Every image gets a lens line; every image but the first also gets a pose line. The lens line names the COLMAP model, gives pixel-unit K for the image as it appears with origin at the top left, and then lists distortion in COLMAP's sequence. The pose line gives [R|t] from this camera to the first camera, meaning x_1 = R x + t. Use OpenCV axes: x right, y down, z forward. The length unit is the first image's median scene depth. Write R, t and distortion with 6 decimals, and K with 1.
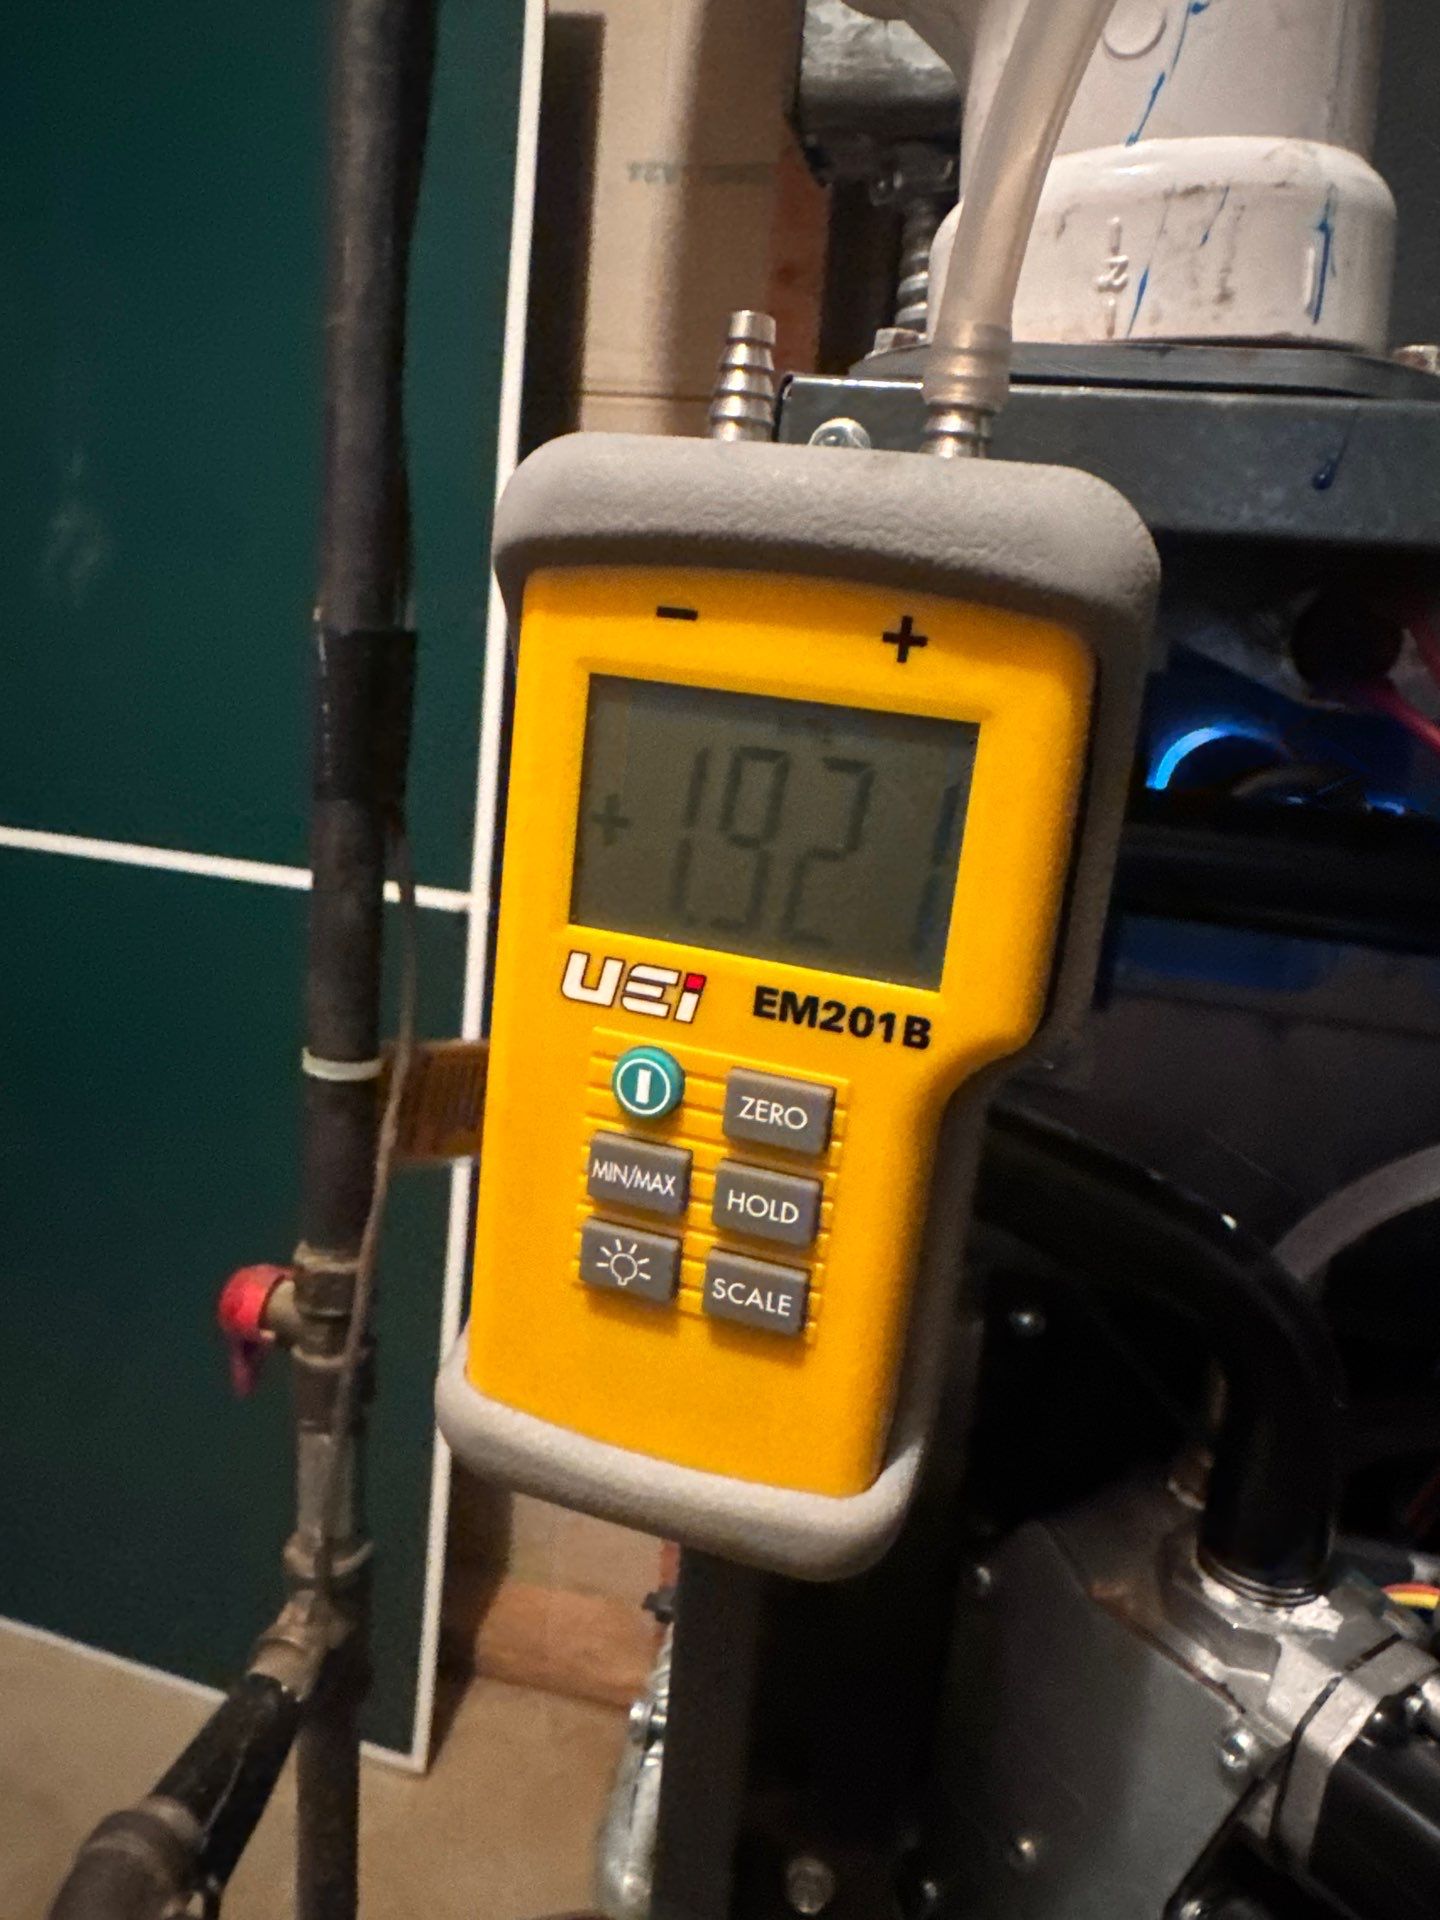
lens RADIAL K [[1356.1, 0, 651.9], [0, 1356.1, 938.7], [0, 0, 1]] dist [-0.031721, 0.105944]
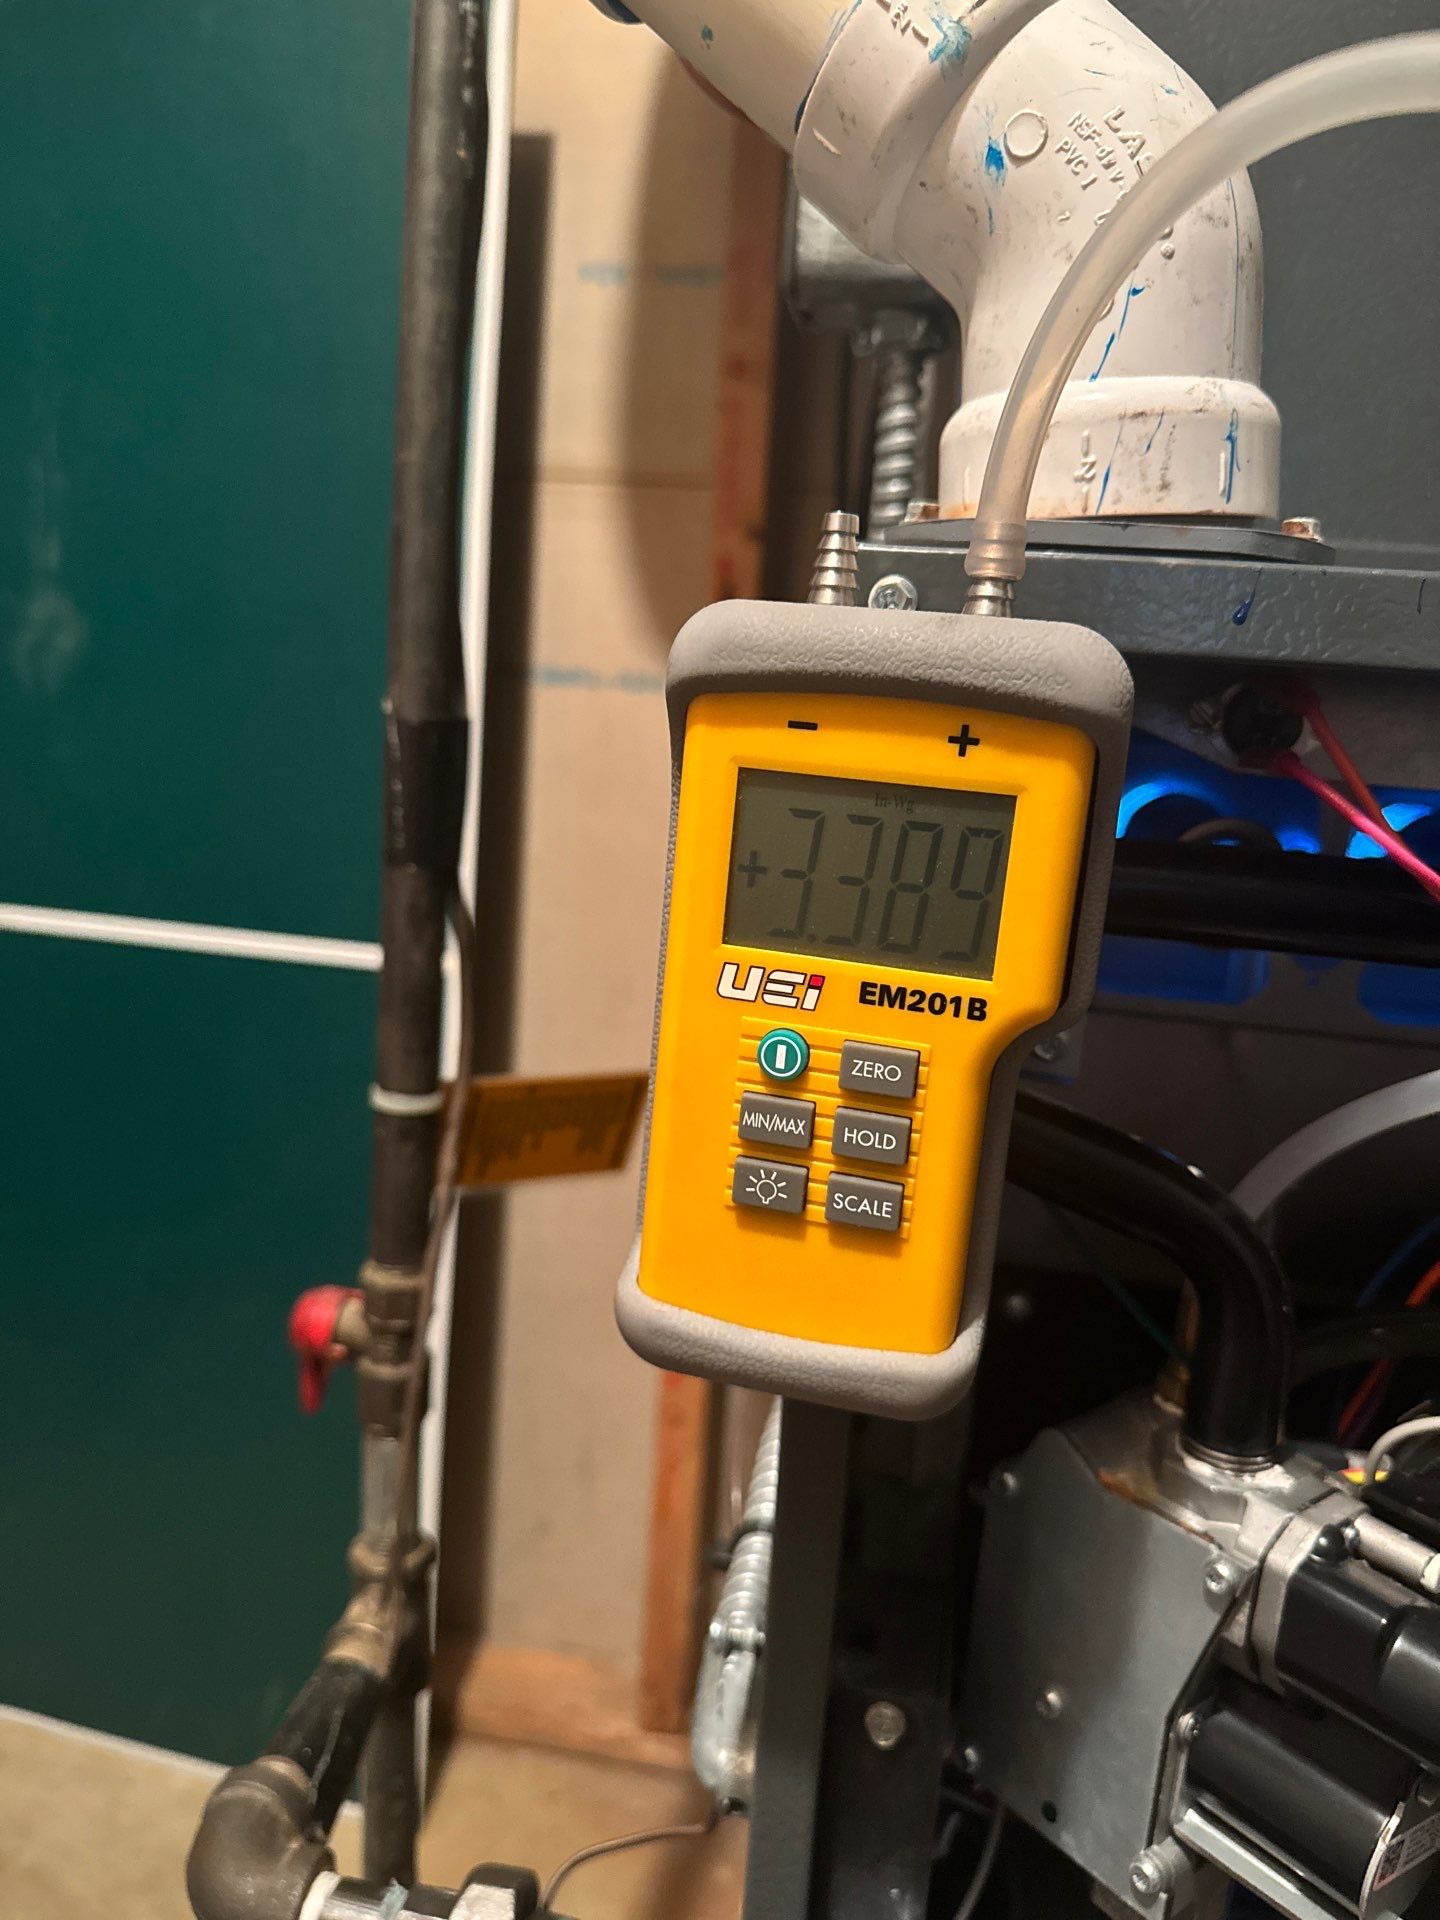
lens RADIAL K [[1393.1, 0, 630.2], [0, 1393.1, 958.4], [0, 0, 1]] dist [0.060517, -0.000197]
pose [[0.998677, -0.029706, 0.041983, -0.208828], [0.031124, 0.998953, -0.033535, 0.047675], [-0.040943, 0.034798, 0.998555, -0.422852]]
